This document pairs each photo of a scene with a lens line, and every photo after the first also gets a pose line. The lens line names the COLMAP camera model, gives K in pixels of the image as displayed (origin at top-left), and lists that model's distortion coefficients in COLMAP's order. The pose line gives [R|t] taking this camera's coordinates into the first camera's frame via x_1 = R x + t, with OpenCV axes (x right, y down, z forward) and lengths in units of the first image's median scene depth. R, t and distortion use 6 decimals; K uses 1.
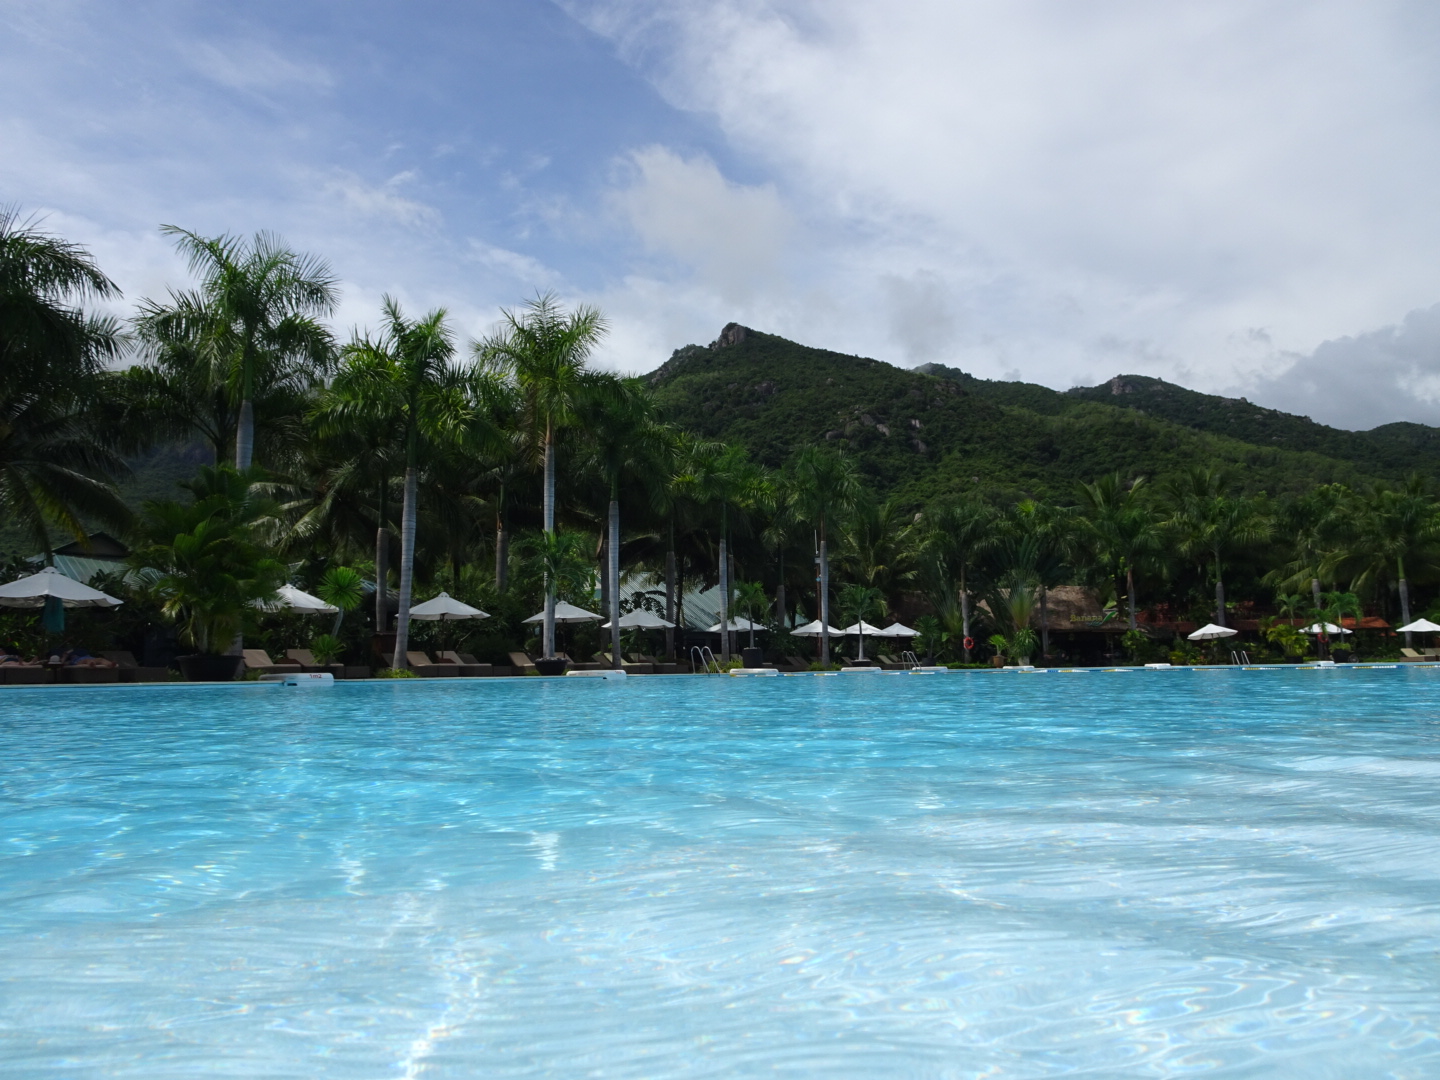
lens RADIAL K [[1008.8, 0, 720.0], [0, 1008.8, 540.0], [0, 0, 1]] dist [-0.001722, -0.004280]
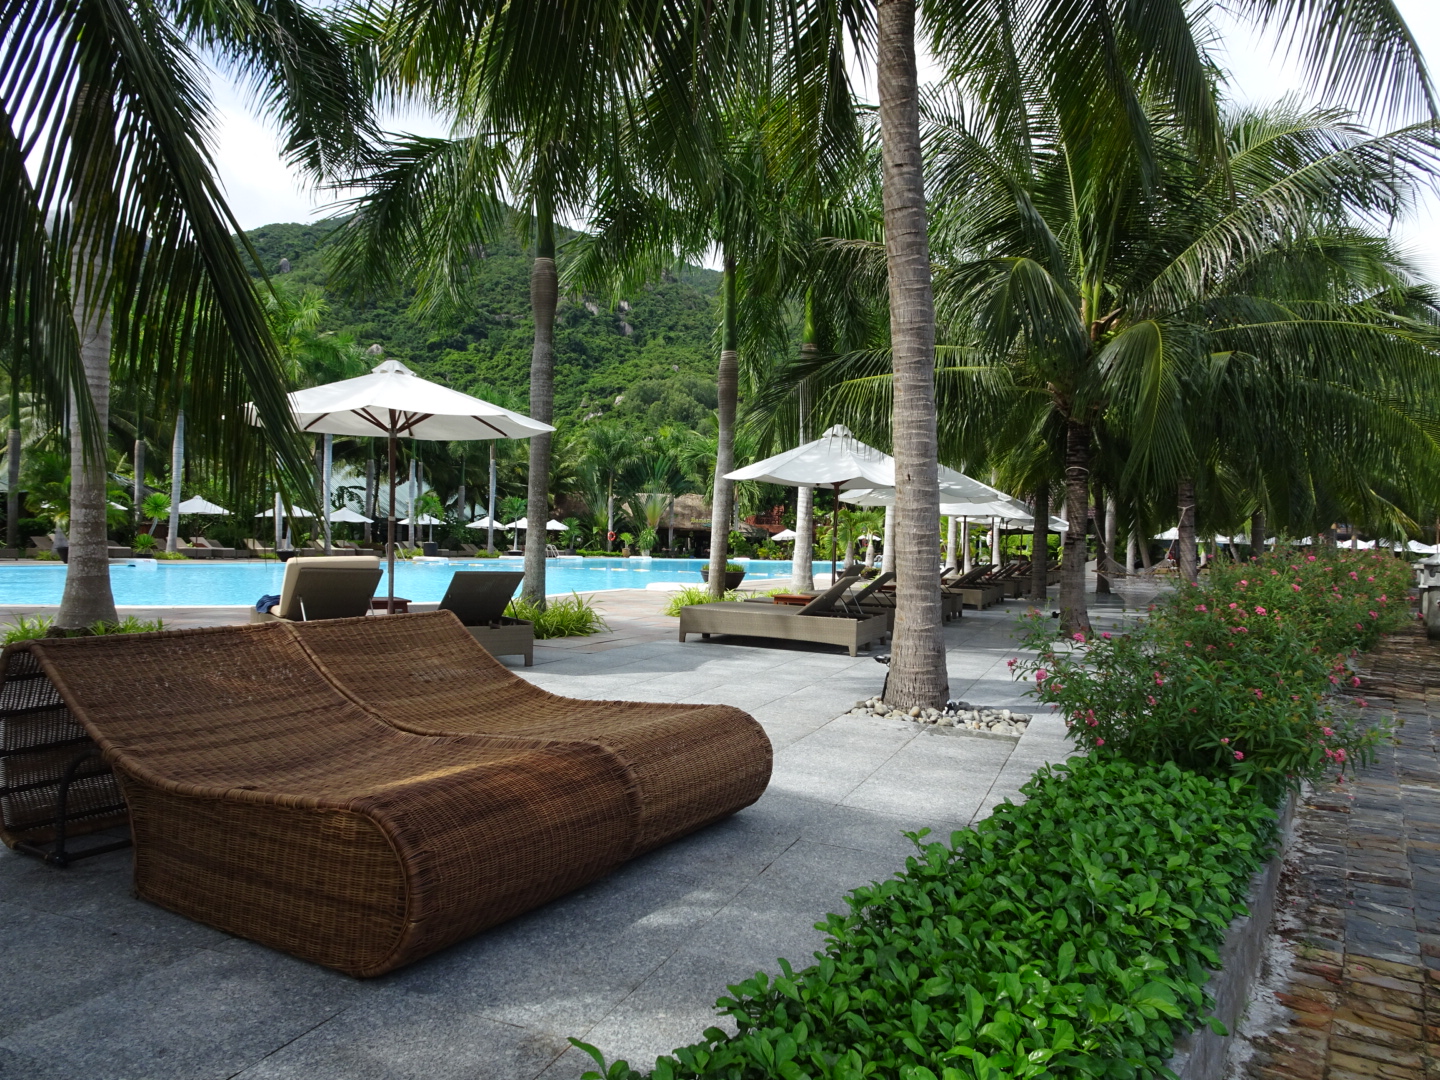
lens RADIAL K [[1008.8, 0, 720.0], [0, 1008.8, 540.0], [0, 0, 1]] dist [-0.001722, -0.004280]
pose [[0.956103, 0.038851, 0.290444, 0.004709], [-0.074869, 0.990662, 0.113944, -0.048358], [-0.283305, -0.130687, 0.950084, -0.254775]]
